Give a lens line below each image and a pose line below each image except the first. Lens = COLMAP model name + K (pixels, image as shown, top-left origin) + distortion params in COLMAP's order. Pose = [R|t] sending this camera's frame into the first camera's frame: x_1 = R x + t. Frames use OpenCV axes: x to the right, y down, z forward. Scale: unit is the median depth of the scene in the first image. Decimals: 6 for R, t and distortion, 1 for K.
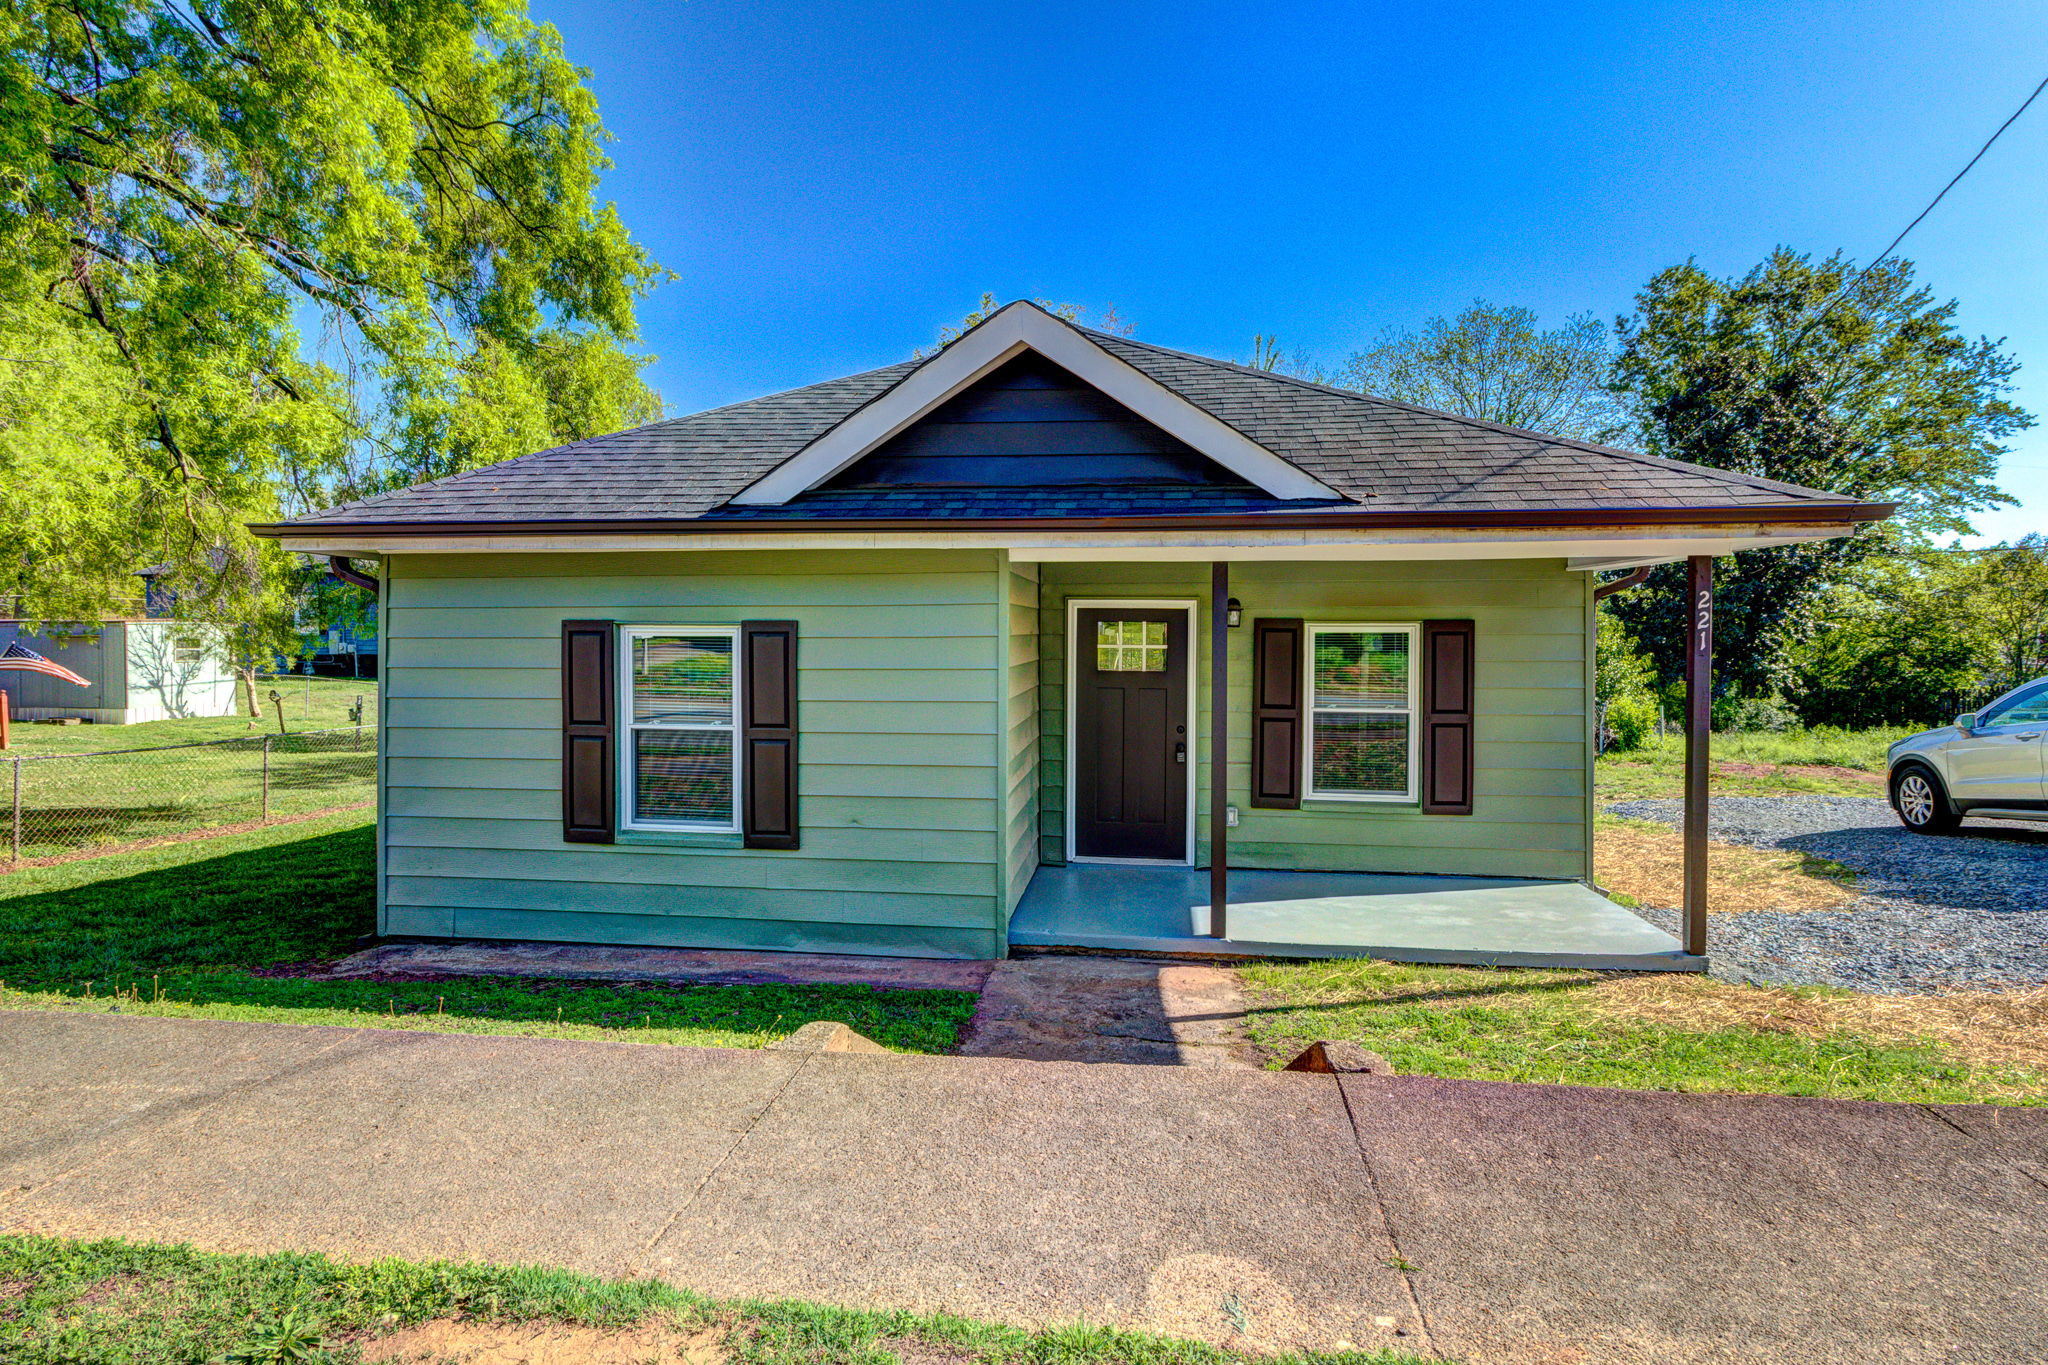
lens RADIAL K [[1004.6, 0, 1024.4], [0, 1004.6, 729.3], [0, 0, 1]] dist [0.000251, -0.000213]
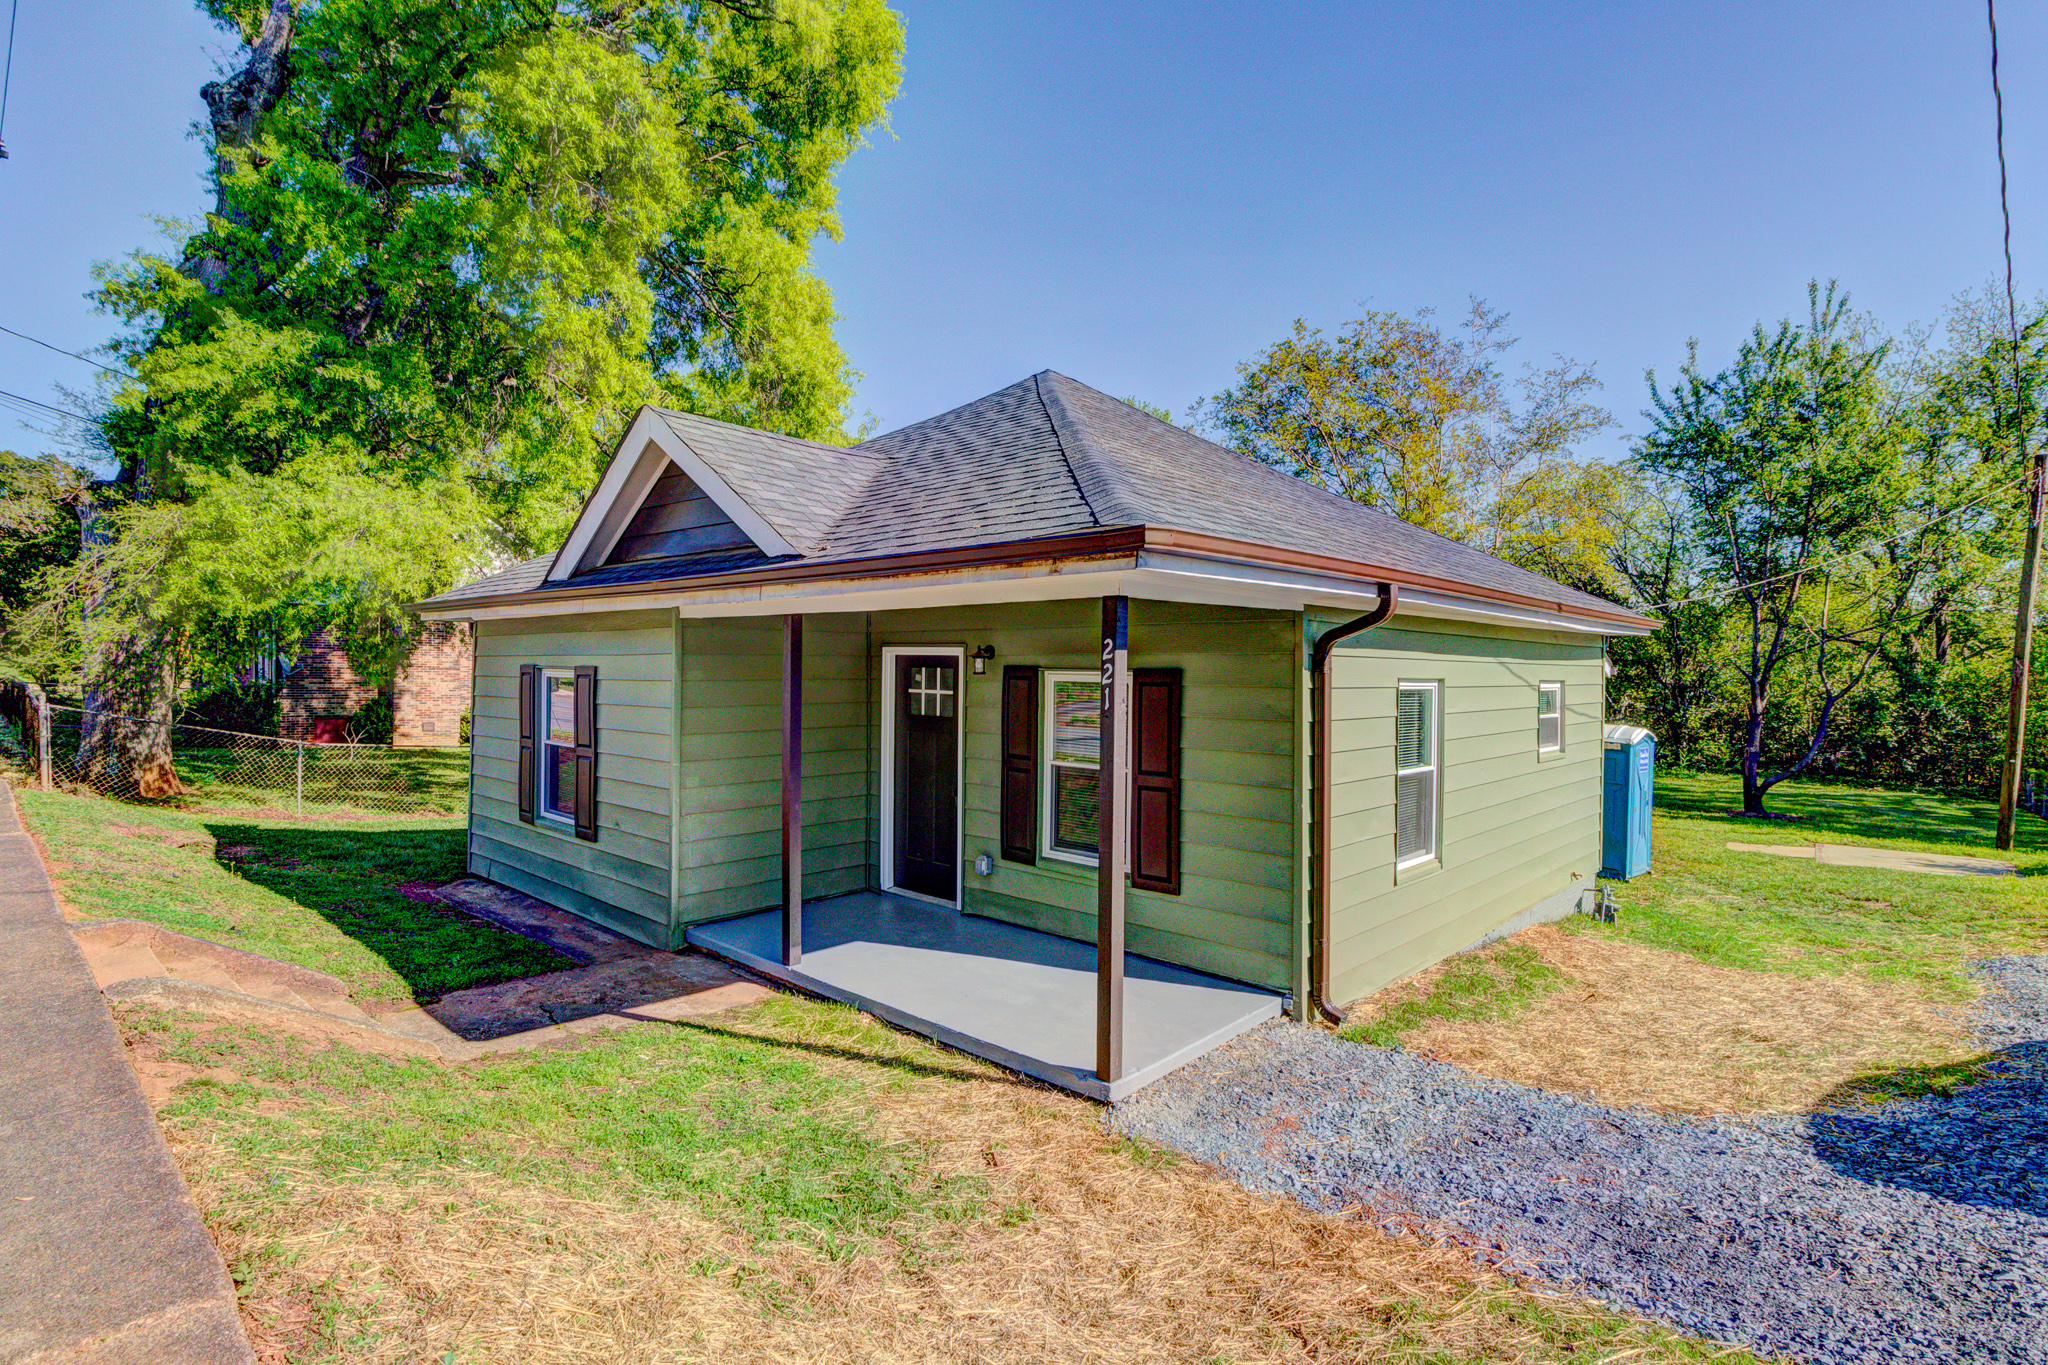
lens RADIAL K [[1017.1, 0, 1023.4], [0, 1017.1, 664.1], [0, 0, 1]] dist [0.046807, 0.000024]
pose [[0.808959, 0.006969, -0.587824, 1.044839], [-0.072753, 0.993430, -0.088344, -0.029943], [0.583346, 0.114232, 0.804151, 0.244864]]
